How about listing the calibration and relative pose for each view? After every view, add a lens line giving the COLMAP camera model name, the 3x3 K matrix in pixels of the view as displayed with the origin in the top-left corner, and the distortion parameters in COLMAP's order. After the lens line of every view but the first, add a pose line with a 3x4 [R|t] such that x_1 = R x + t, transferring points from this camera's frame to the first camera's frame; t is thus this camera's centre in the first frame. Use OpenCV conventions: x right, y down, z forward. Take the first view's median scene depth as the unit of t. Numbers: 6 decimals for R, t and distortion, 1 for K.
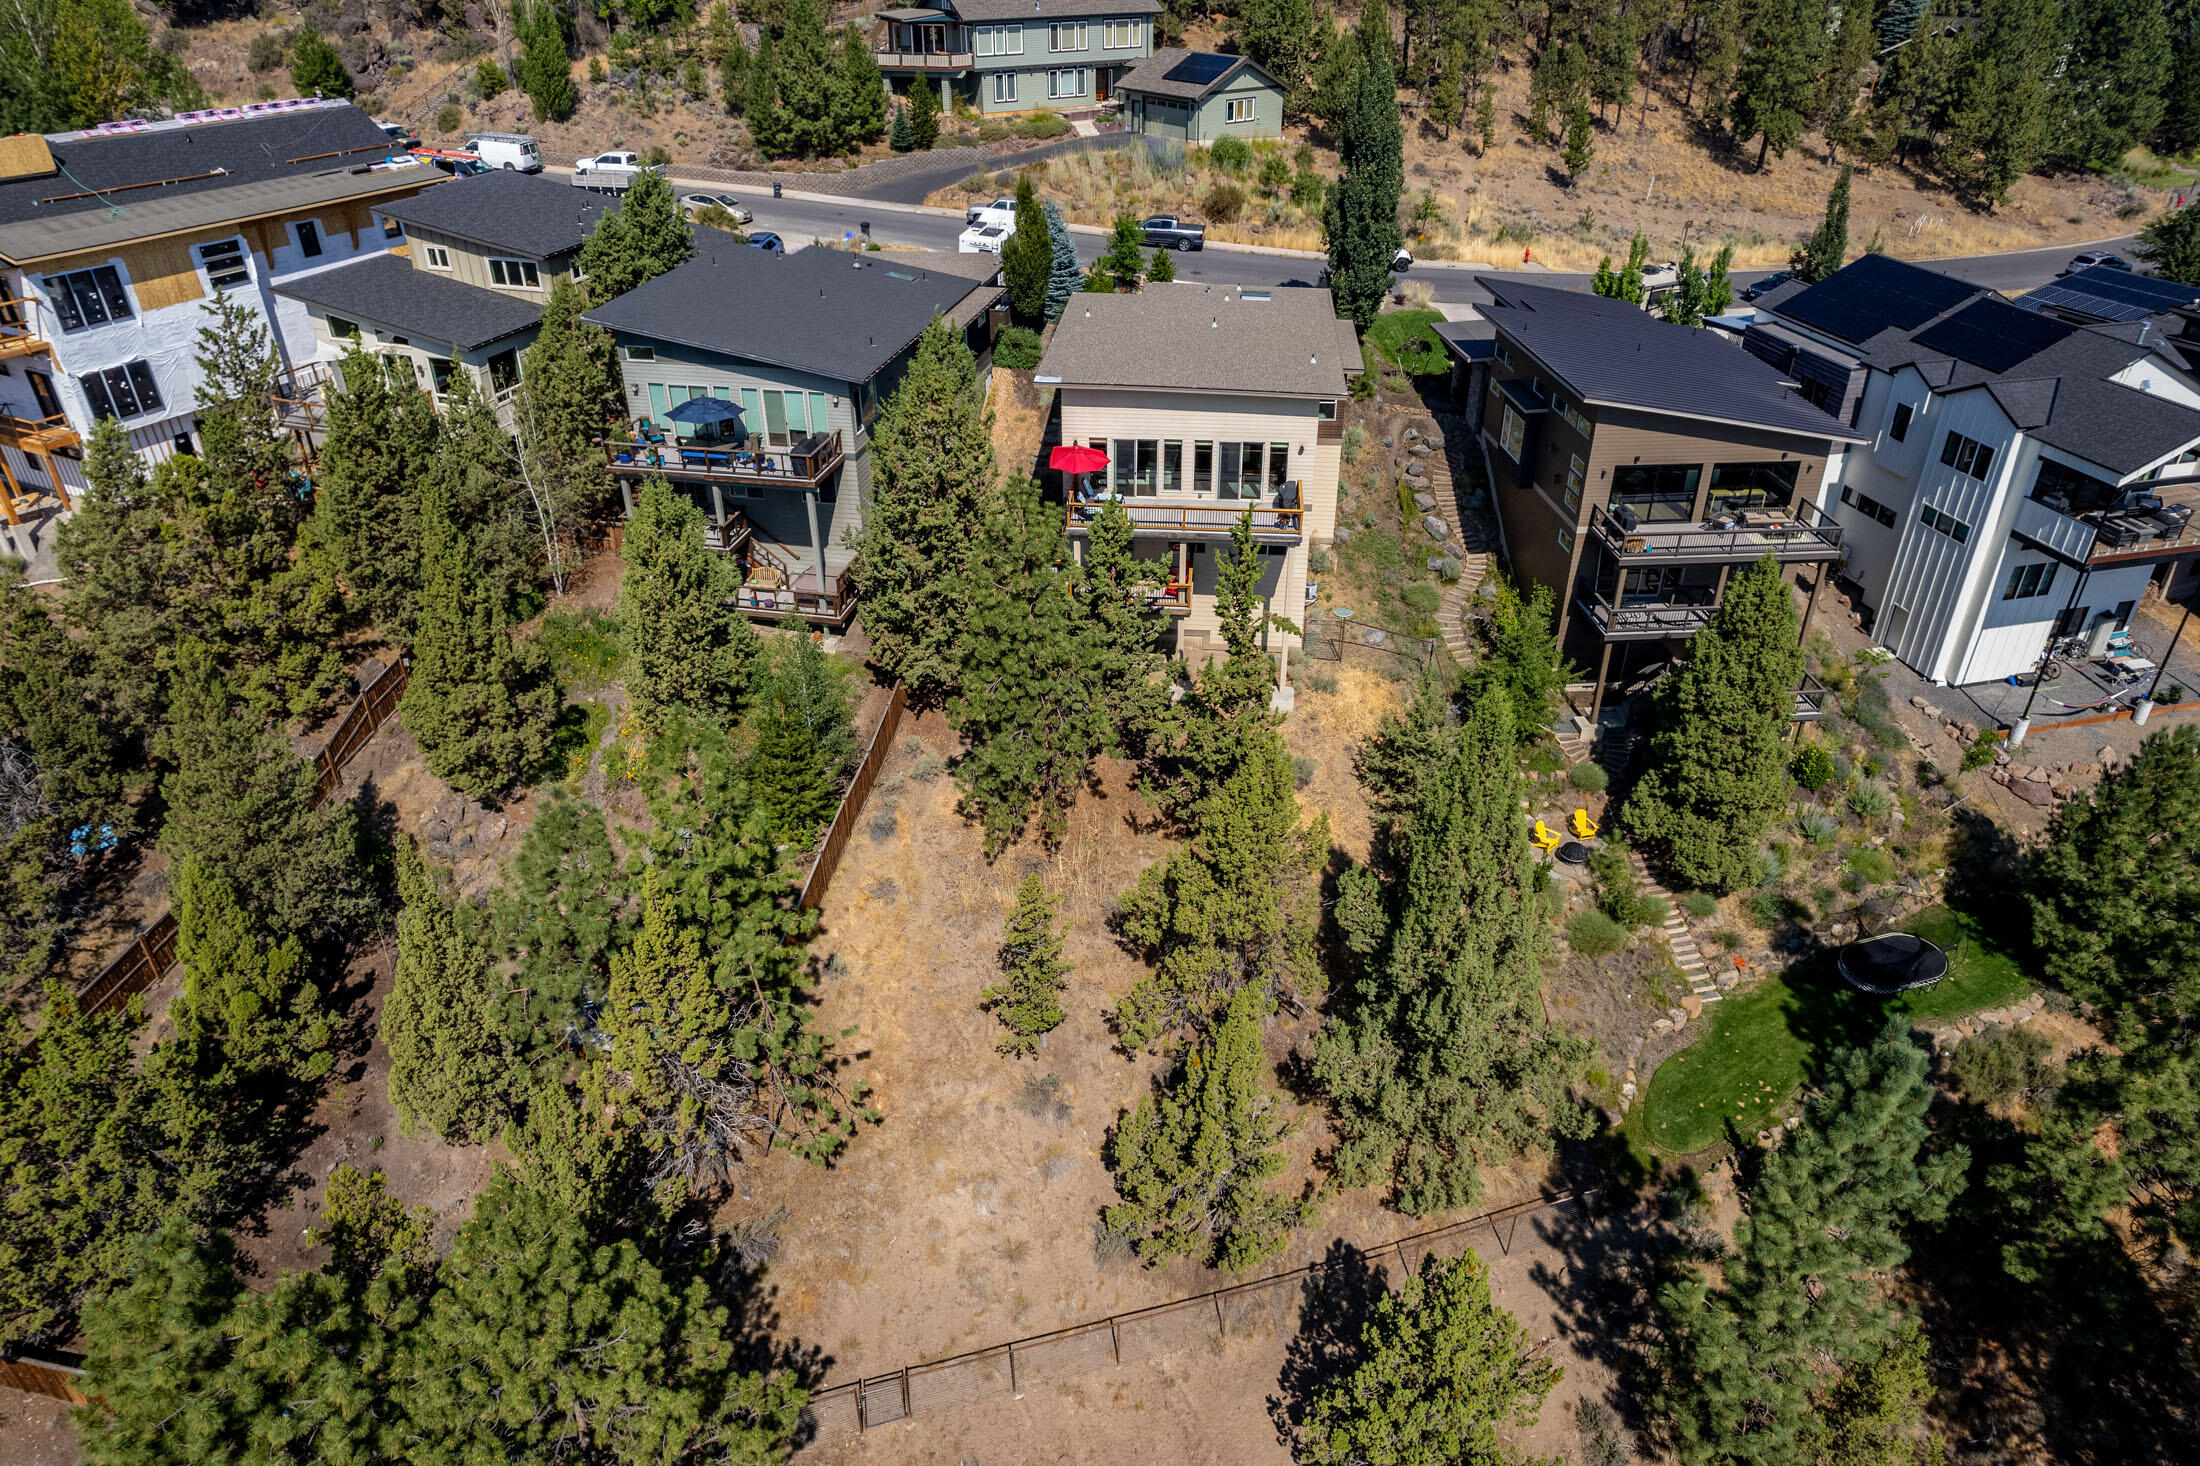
lens RADIAL K [[1412.5, 0, 1100.0], [0, 1412.5, 733.0], [0, 0, 1]] dist [-0.080475, 0.071564]
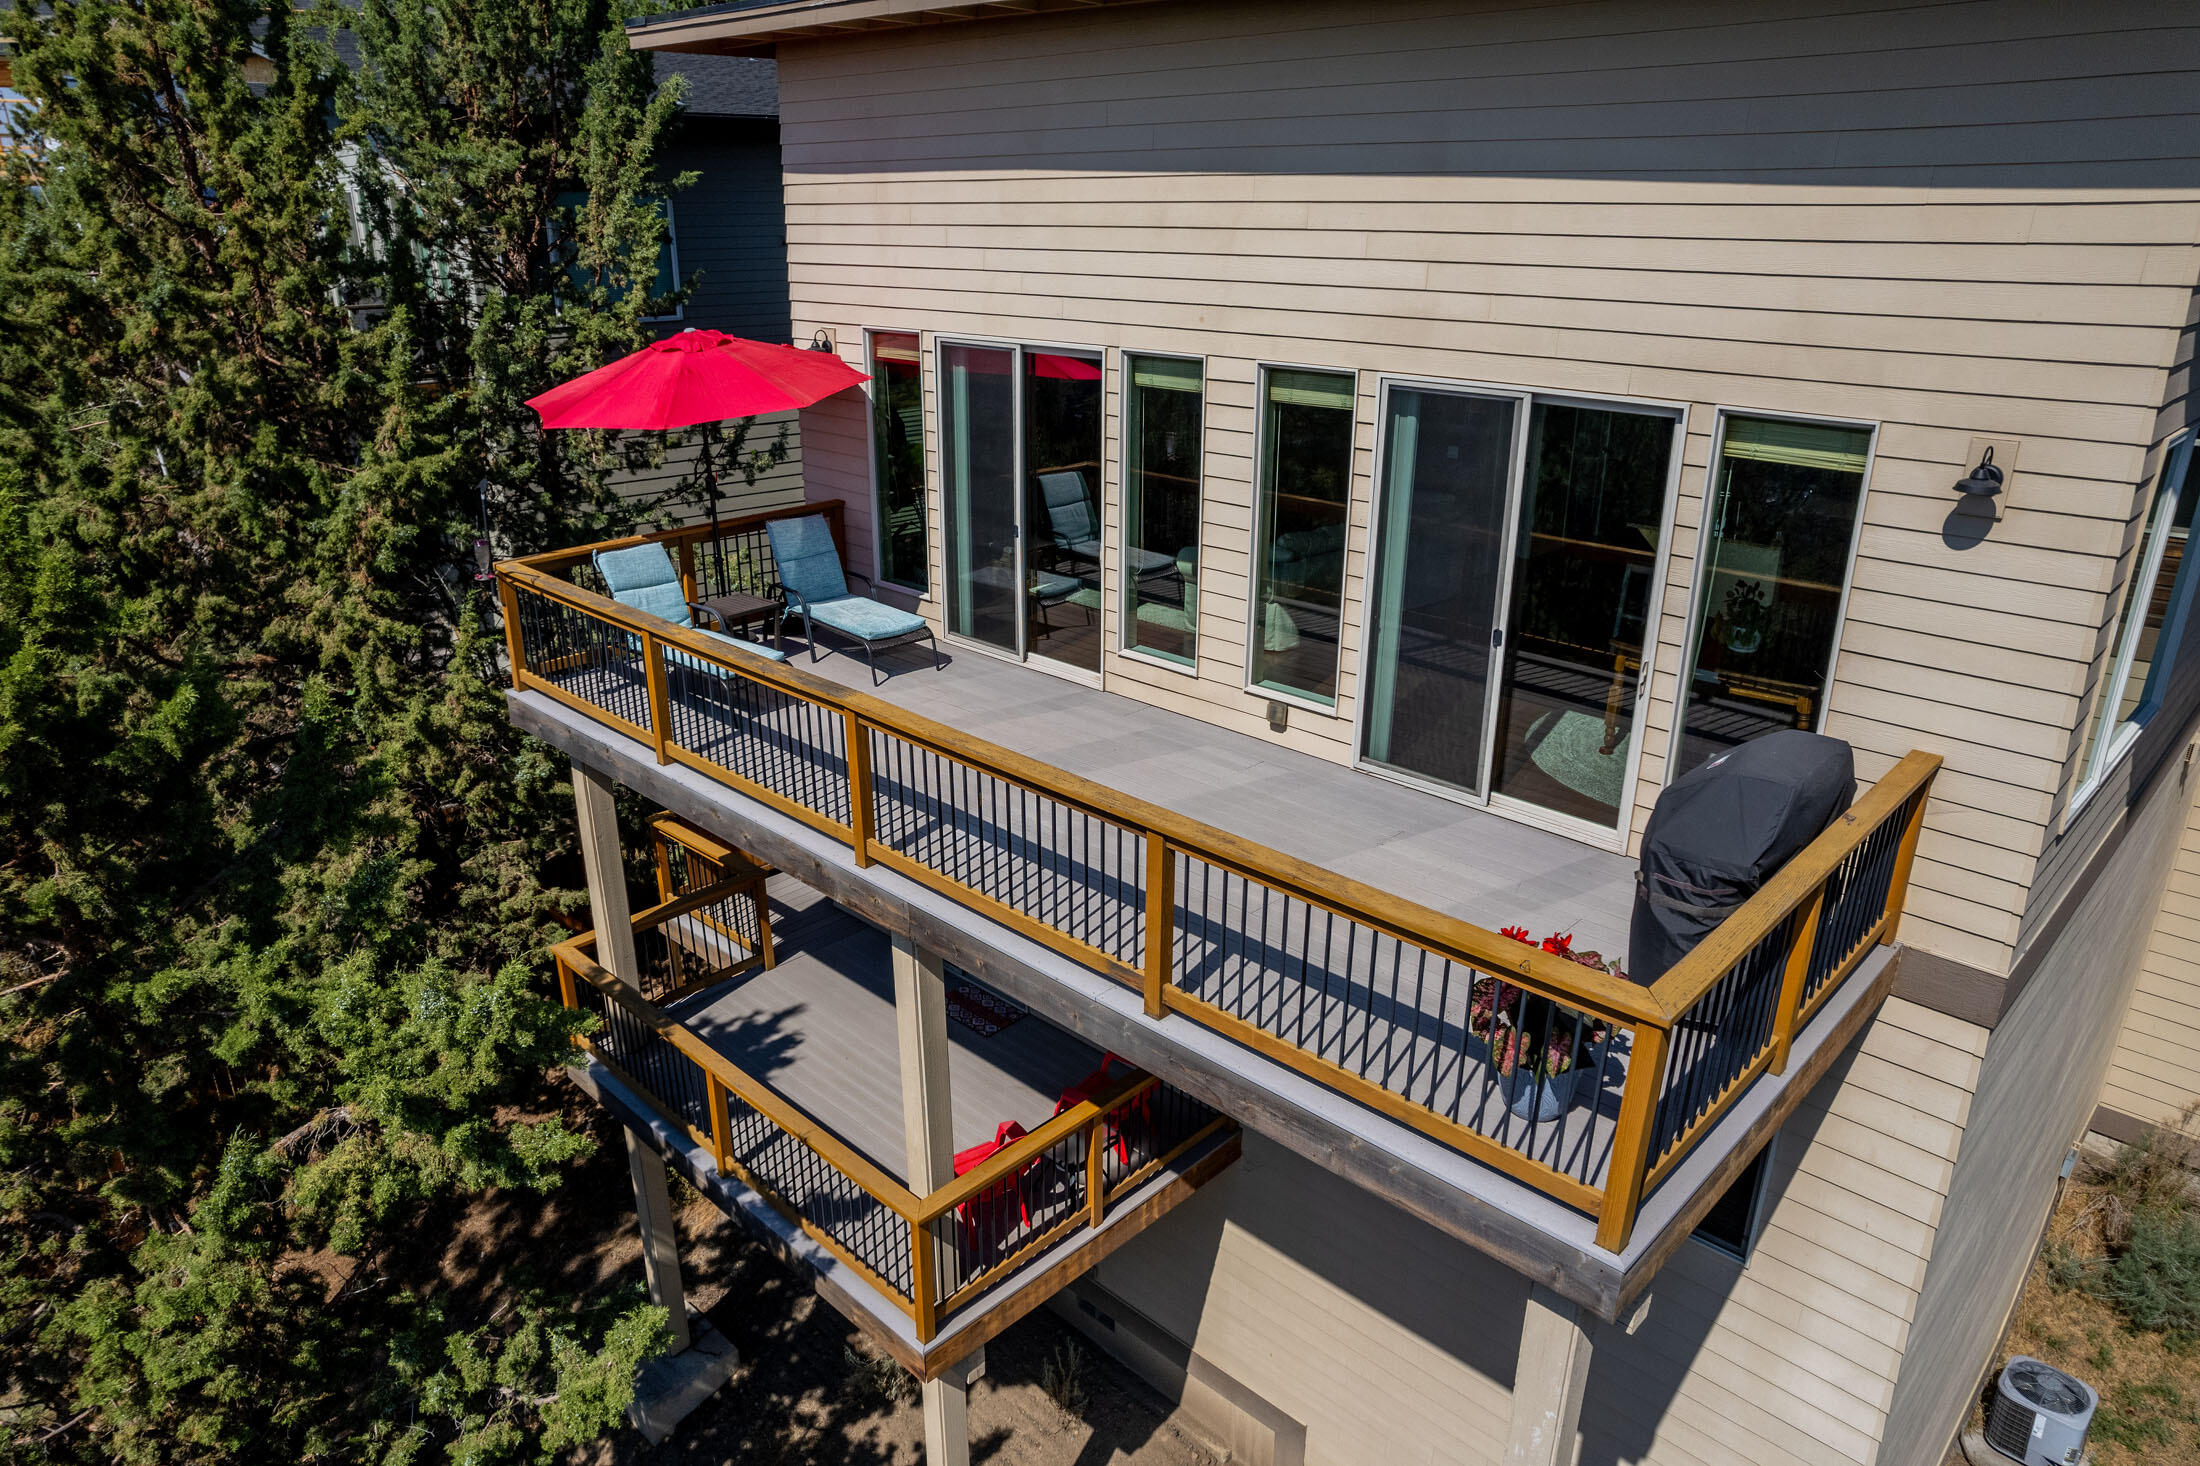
lens RADIAL K [[1403.8, 0, 1100.0], [0, 1403.8, 733.0], [0, 0, 1]] dist [-0.065469, 0.034235]
pose [[0.776649, 0.227518, -0.587411, 0.133538], [-0.332132, 0.940250, -0.074950, -0.127247], [0.535261, 0.253308, 0.805811, 0.738867]]
